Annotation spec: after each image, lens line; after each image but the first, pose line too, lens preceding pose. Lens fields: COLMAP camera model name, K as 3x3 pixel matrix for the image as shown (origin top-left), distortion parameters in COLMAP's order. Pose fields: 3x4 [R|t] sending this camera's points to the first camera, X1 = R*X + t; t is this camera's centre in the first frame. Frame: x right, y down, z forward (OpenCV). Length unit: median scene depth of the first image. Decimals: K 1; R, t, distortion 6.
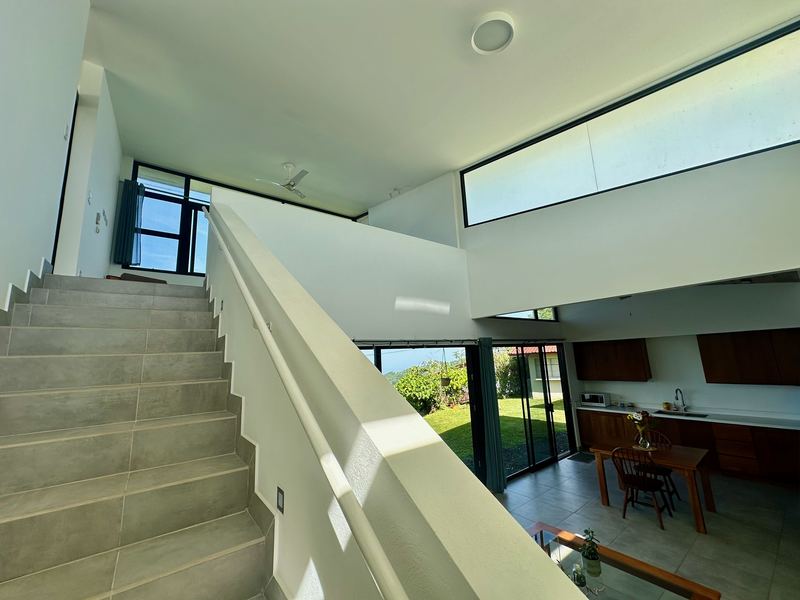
lens RADIAL K [[319.0, 0, 401.9], [0, 319.0, 302.4], [0, 0, 1]] dist [-0.003413, 0.000732]
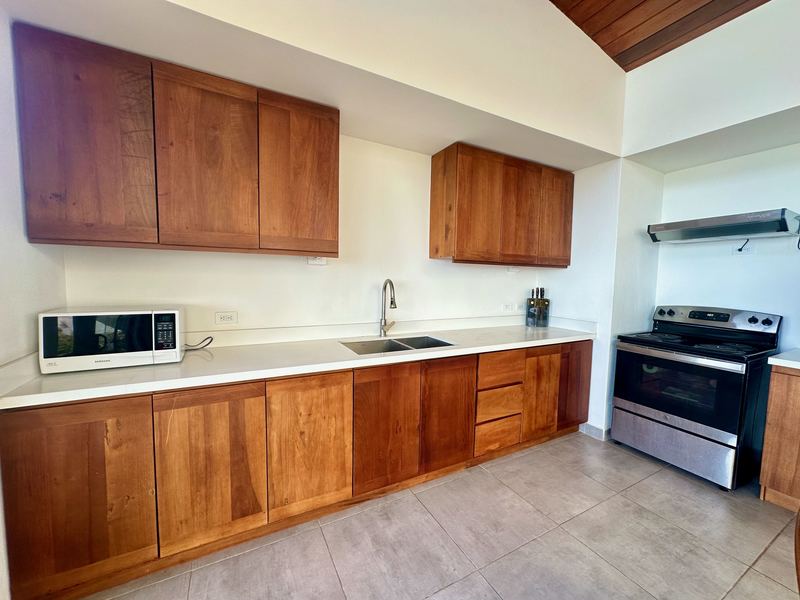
lens RADIAL K [[319.0, 0, 399.0], [0, 319.0, 301.0], [0, 0, 1]] dist [-0.003413, 0.000732]
pose [[0.179509, -0.024637, 0.983448, 0.446901], [-0.195859, 0.978778, 0.060270, 0.243192], [-0.964062, -0.203436, 0.170875, 0.825015]]
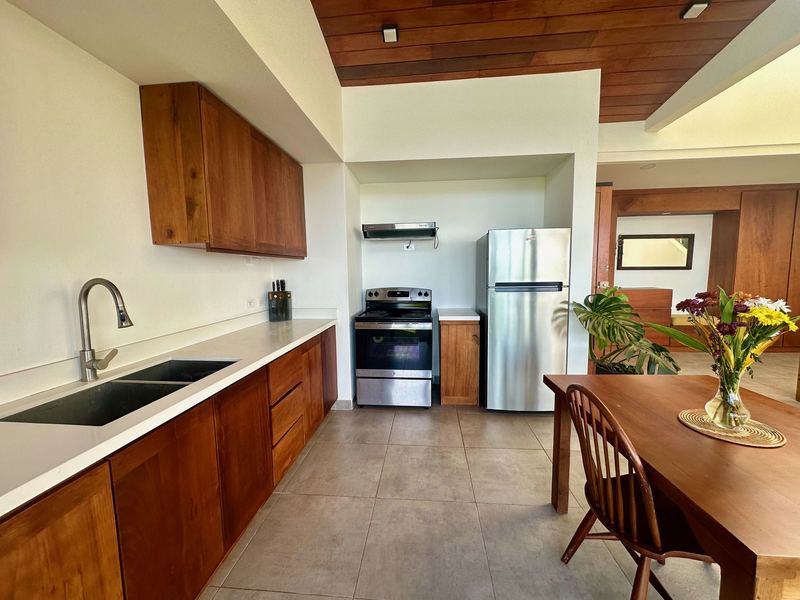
lens RADIAL K [[319.0, 0, 400.4], [0, 319.0, 301.3], [0, 0, 1]] dist [-0.003413, 0.000732]
pose [[-0.724322, -0.015031, 0.689298, 0.514576], [-0.075119, 0.995531, -0.057227, 0.254073], [-0.685358, -0.093230, -0.722214, 0.911679]]
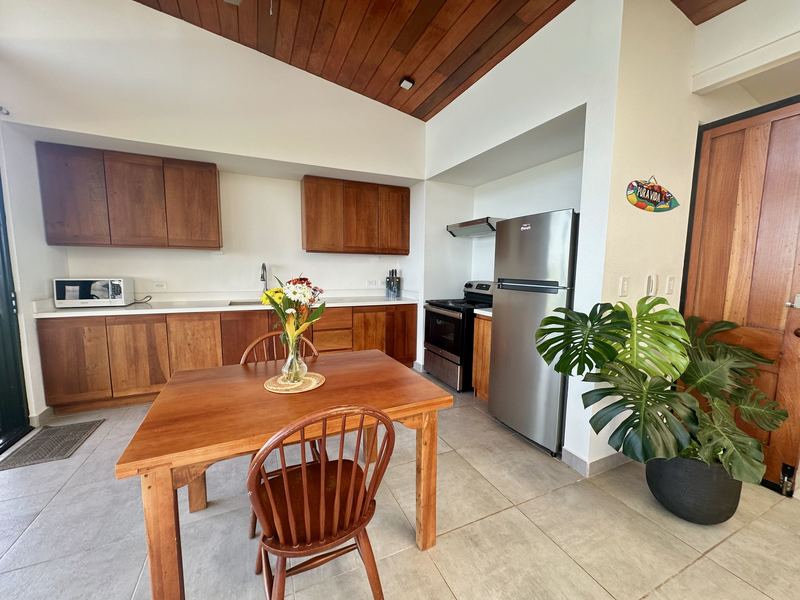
lens RADIAL K [[319.0, 0, 398.6], [0, 319.0, 301.0], [0, 0, 1]] dist [-0.003413, 0.000732]
pose [[0.237719, -0.059164, 0.969531, 0.302631], [-0.190525, 0.975914, 0.106268, 0.204425], [-0.952465, -0.209982, 0.220721, 0.544577]]
